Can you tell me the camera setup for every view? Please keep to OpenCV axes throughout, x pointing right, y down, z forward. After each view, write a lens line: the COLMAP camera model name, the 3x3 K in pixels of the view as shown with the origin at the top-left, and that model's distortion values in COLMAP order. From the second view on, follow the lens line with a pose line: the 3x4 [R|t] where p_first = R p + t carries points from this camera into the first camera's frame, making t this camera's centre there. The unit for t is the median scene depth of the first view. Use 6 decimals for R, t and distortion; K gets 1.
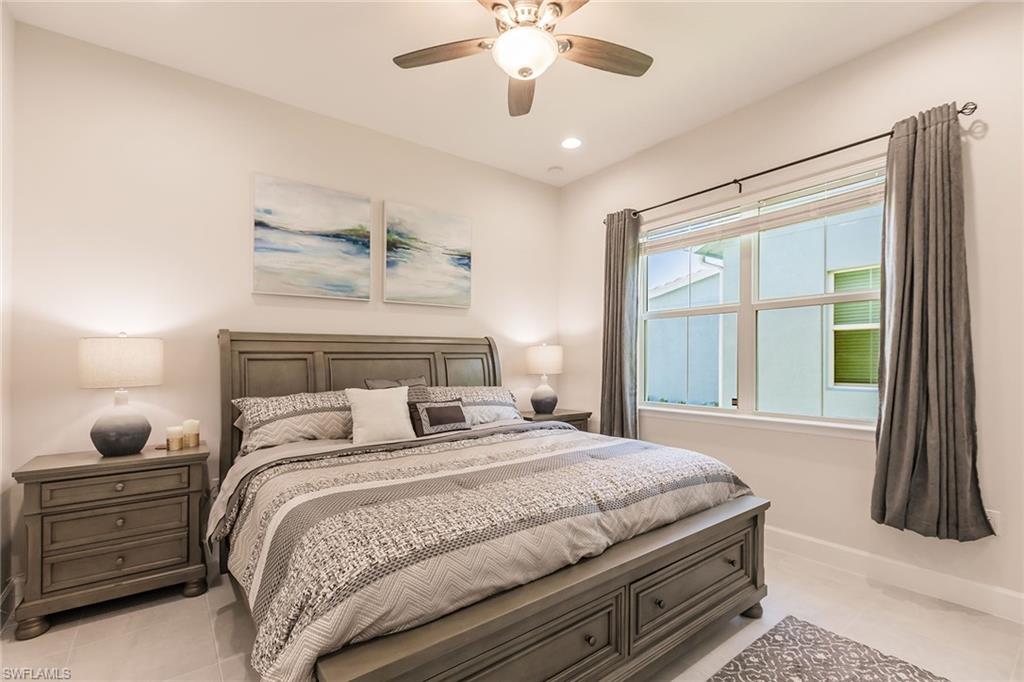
lens RADIAL K [[456.4, 0, 510.4], [0, 456.4, 366.8], [0, 0, 1]] dist [-0.001454, -0.000130]
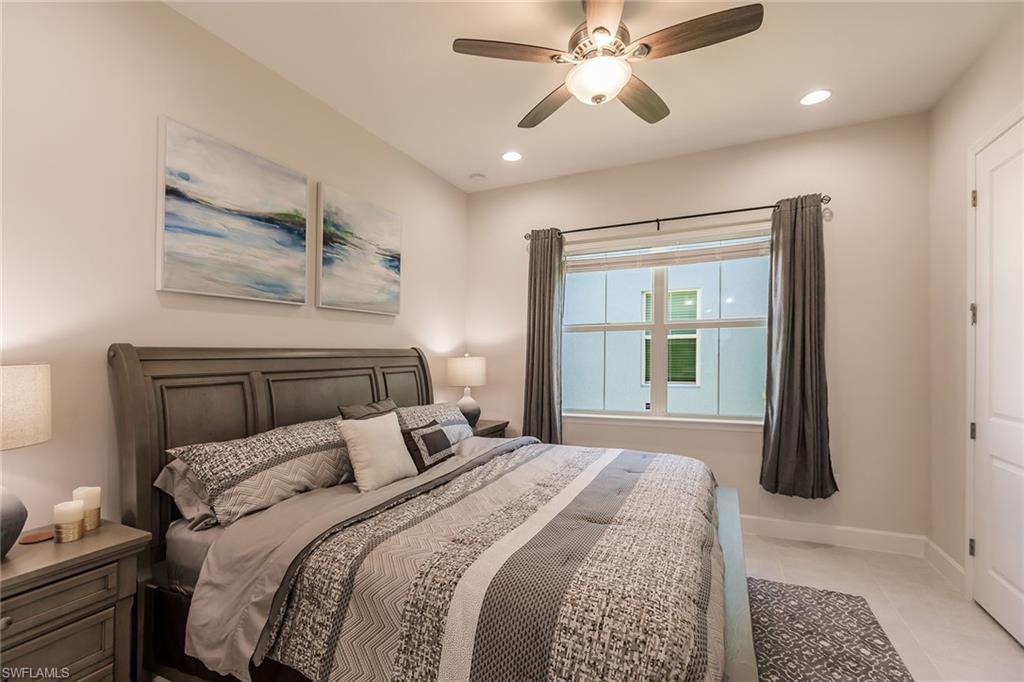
lens RADIAL K [[458.4, 0, 511.3], [0, 458.4, 363.2], [0, 0, 1]] dist [-0.000505, -0.000032]
pose [[0.882959, -0.012148, 0.469294, -0.374937], [0.012609, 0.999918, 0.002159, -0.040905], [-0.469281, 0.004011, 0.883040, 0.121421]]
